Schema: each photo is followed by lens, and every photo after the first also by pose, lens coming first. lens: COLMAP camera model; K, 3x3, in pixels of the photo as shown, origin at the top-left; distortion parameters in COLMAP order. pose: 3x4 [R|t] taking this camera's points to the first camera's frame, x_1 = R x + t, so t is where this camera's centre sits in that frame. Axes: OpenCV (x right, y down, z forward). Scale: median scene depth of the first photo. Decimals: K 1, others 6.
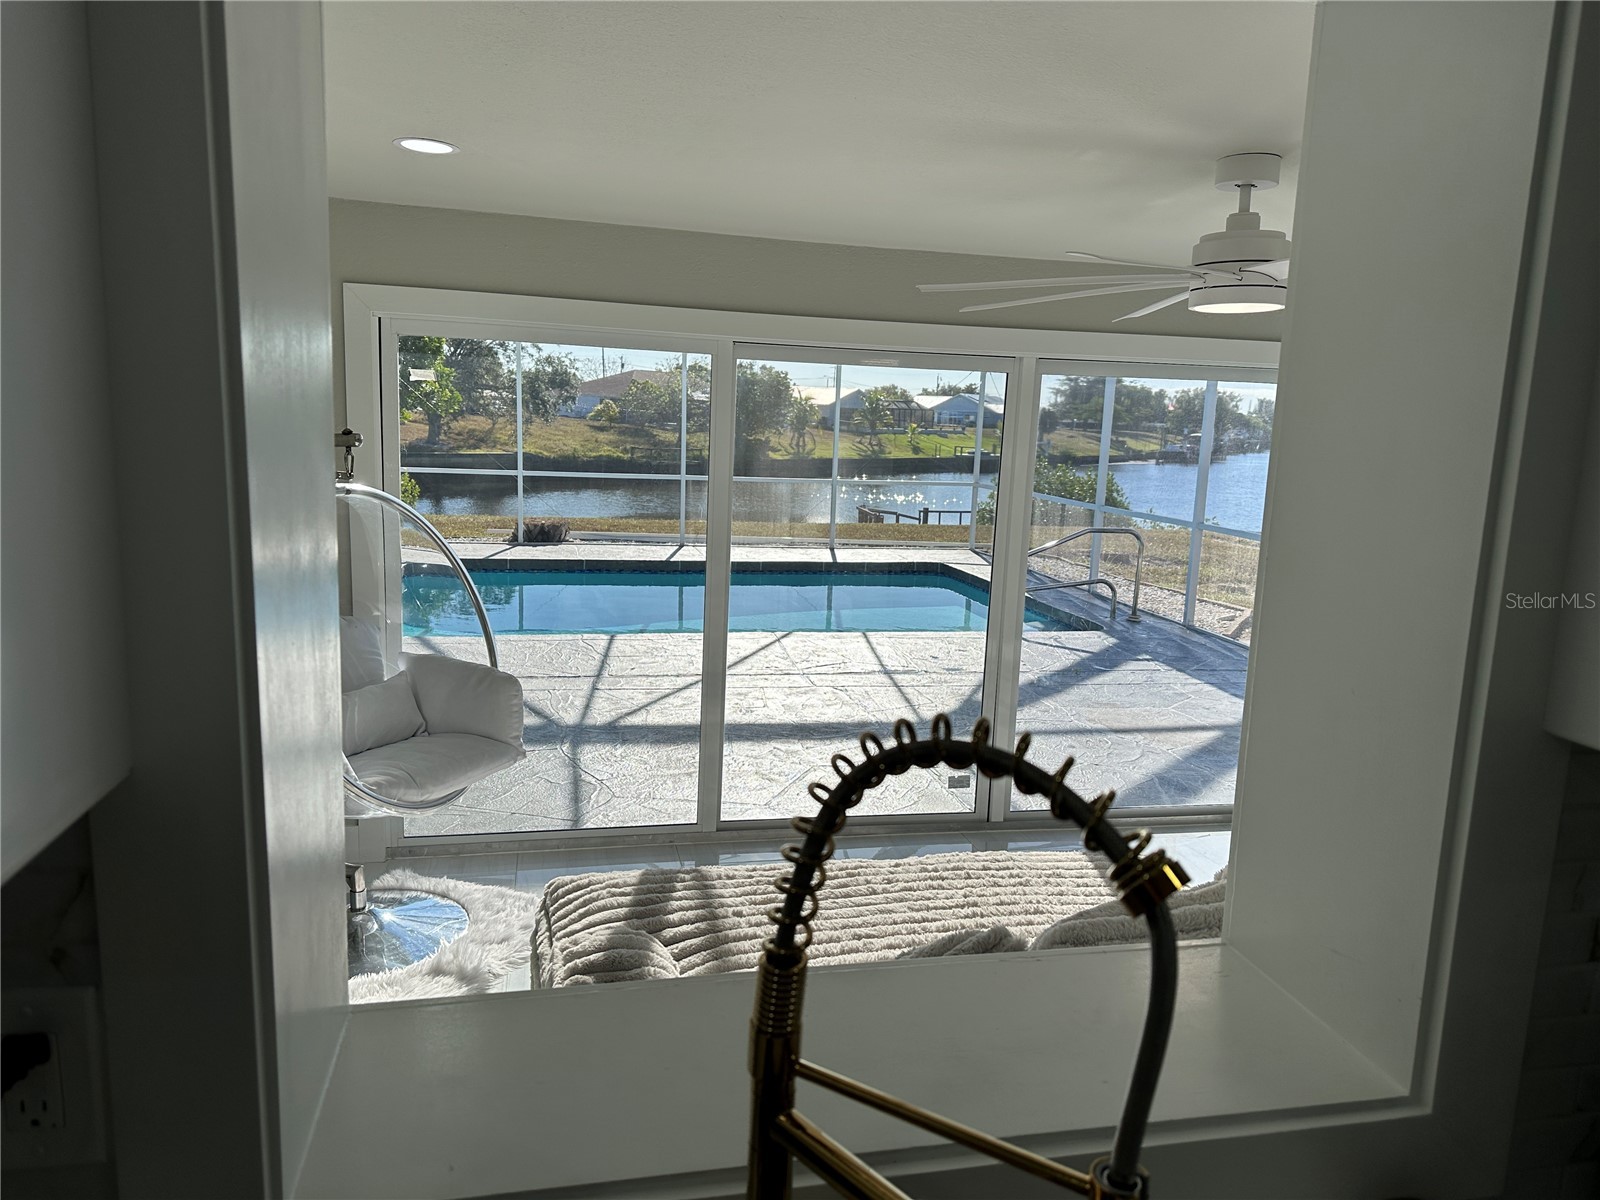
lens RADIAL K [[1126.8, 0, 800.0], [0, 1126.8, 600.0], [0, 0, 1]] dist [0.057853, -0.000858]
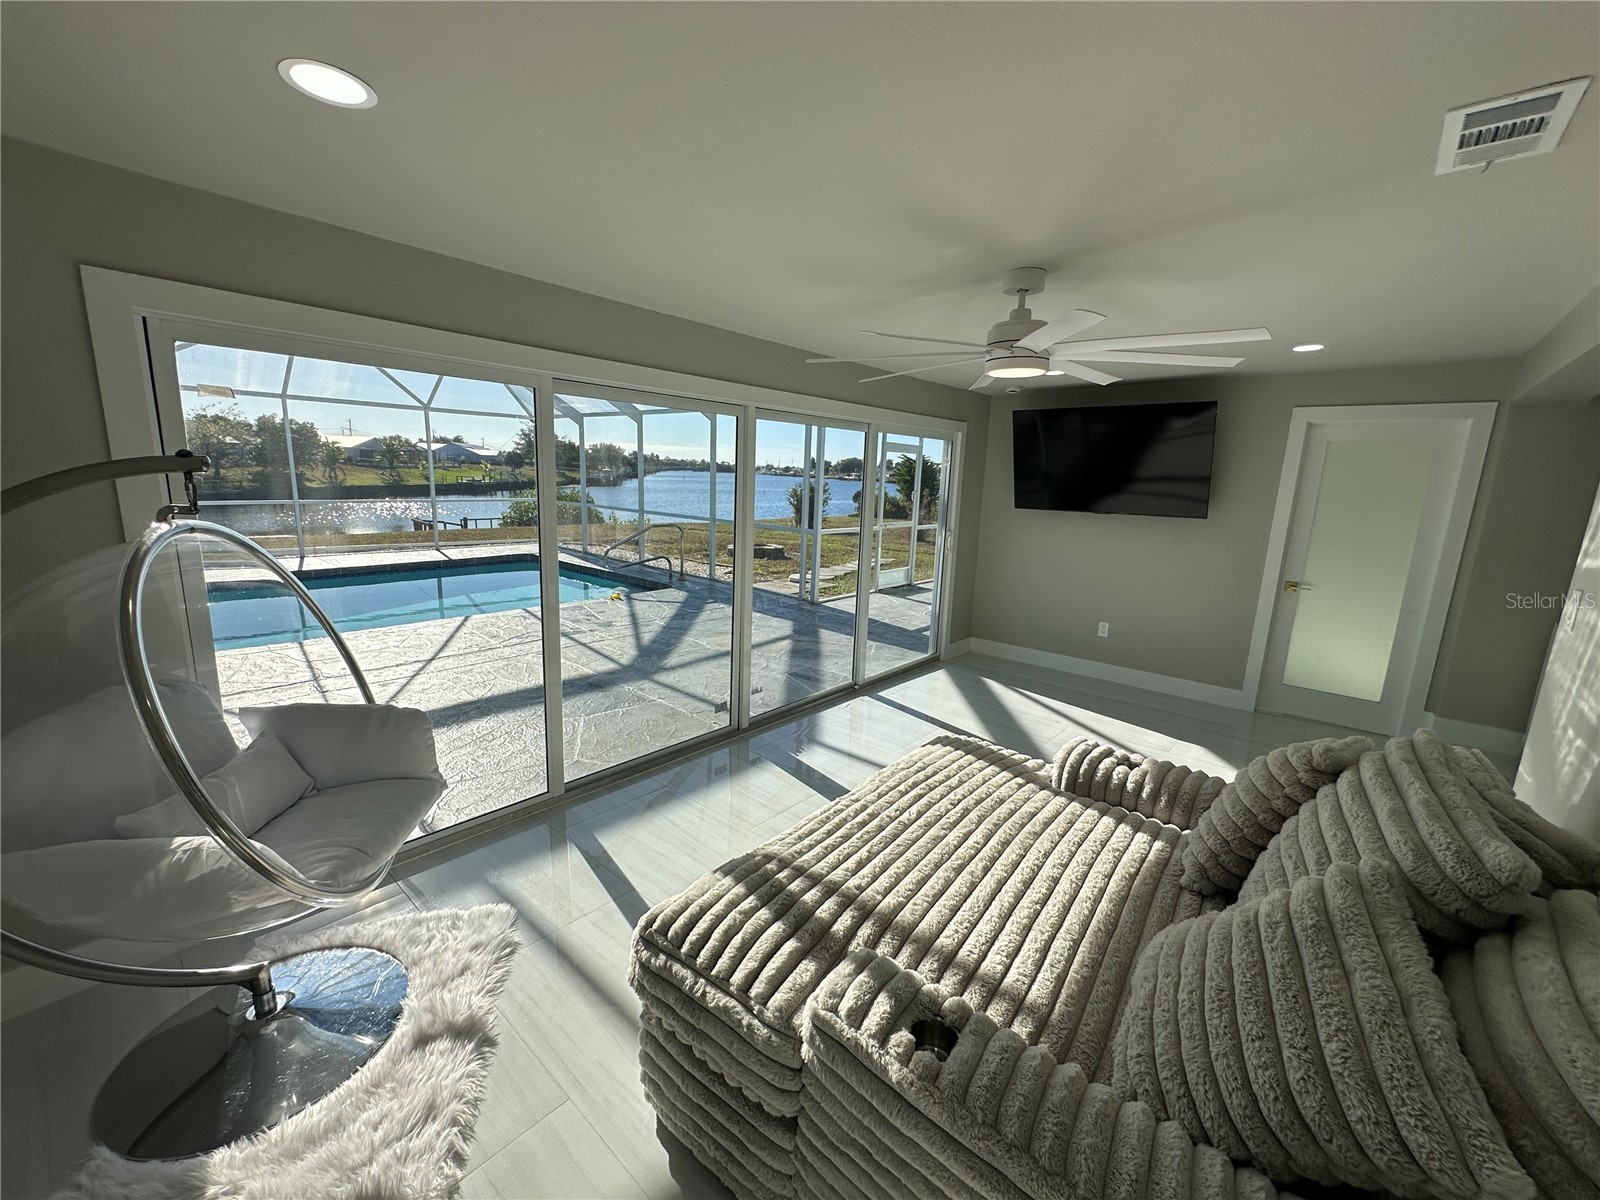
lens RADIAL K [[648.0, 0, 800.0], [0, 648.0, 600.0], [0, 0, 1]] dist [-0.001311, 0.000099]
pose [[0.805872, -0.123867, 0.578988, -0.244129], [0.091540, 0.992180, 0.084853, -0.034948], [-0.584970, -0.015380, 0.810909, 0.292380]]
